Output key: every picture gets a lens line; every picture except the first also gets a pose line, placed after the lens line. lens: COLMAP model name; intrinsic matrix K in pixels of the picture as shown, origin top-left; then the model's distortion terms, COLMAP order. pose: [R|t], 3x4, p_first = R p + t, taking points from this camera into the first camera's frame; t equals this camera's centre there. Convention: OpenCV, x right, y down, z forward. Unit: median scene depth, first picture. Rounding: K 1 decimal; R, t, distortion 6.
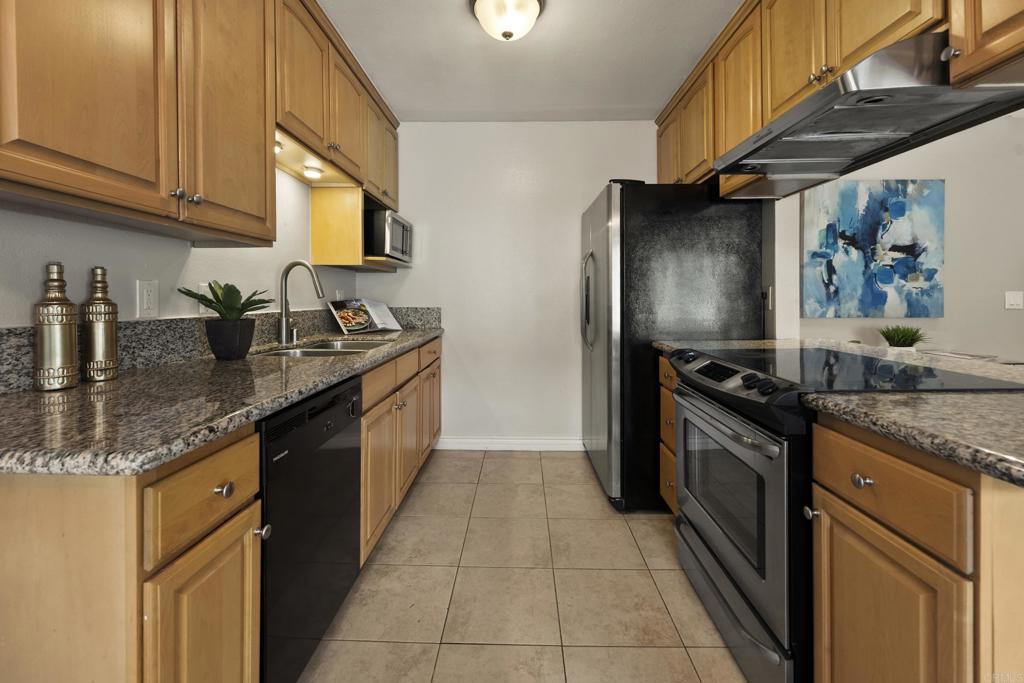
lens RADIAL K [[416.7, 0, 511.1], [0, 416.7, 307.3], [0, 0, 1]] dist [0.002638, -0.000438]
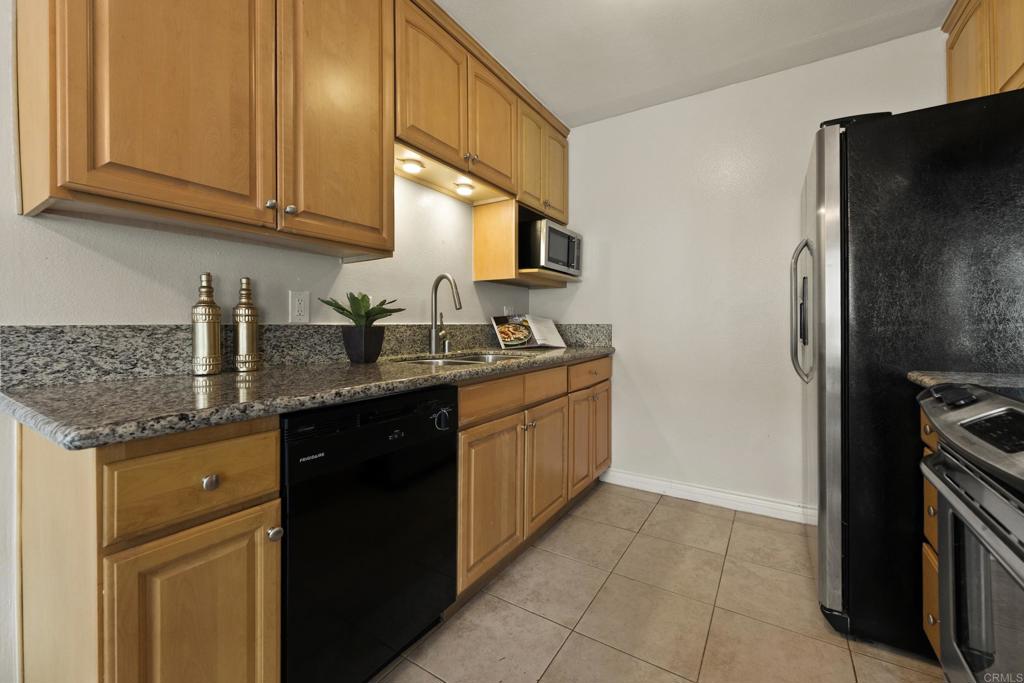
lens RADIAL K [[416.7, 0, 517.5], [0, 416.7, 328.7], [0, 0, 1]] dist [0.002638, -0.000438]
pose [[0.862126, 0.002101, -0.506689, 0.170723], [-0.007696, 0.999930, -0.008949, 0.031603], [0.506635, 0.011615, 0.862082, 0.201430]]
